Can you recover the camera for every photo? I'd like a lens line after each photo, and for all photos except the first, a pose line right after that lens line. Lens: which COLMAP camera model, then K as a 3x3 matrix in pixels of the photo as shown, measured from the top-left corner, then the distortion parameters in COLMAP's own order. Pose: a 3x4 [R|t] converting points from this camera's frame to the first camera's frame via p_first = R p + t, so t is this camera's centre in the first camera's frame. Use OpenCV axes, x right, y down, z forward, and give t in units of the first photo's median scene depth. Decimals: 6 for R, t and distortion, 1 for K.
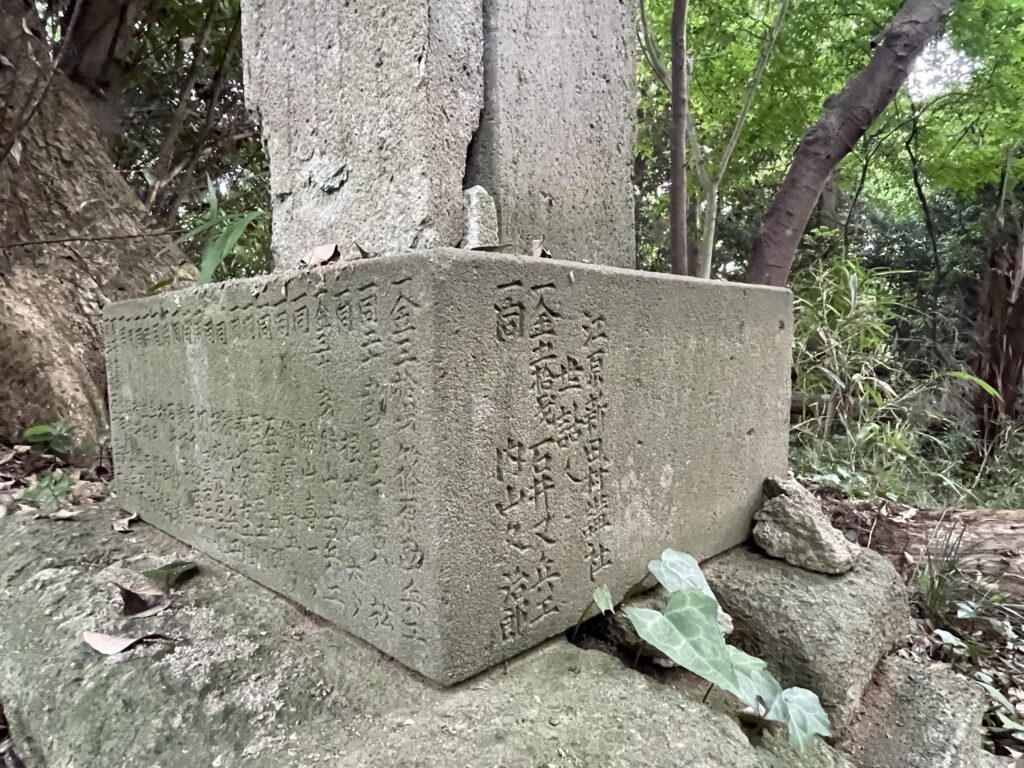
lens RADIAL K [[667.4, 0, 512.0], [0, 667.4, 384.0], [0, 0, 1]] dist [0.000170, -0.004412]
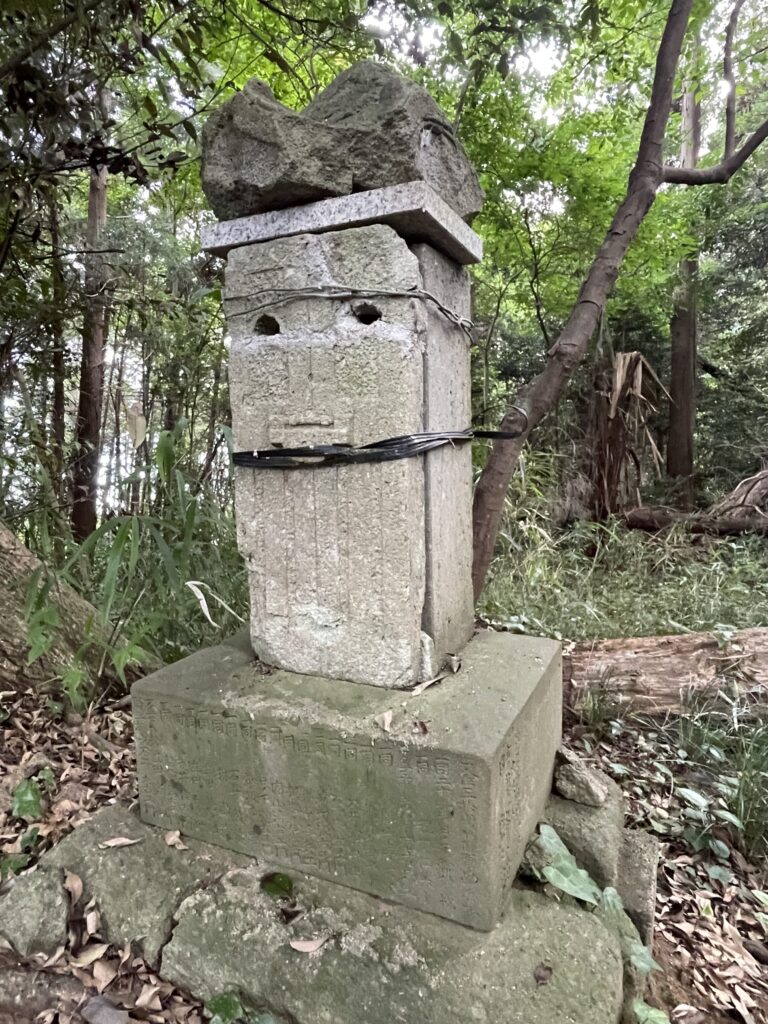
lens RADIAL K [[667.4, 0, 377.5], [0, 667.4, 462.4], [0, 0, 1]] dist [0.000170, -0.004412]
pose [[0.950611, -0.041451, 0.307605, -0.391573], [0.043662, 0.999046, -0.000305, -0.420090], [-0.307299, 0.013721, 0.951514, -0.390912]]
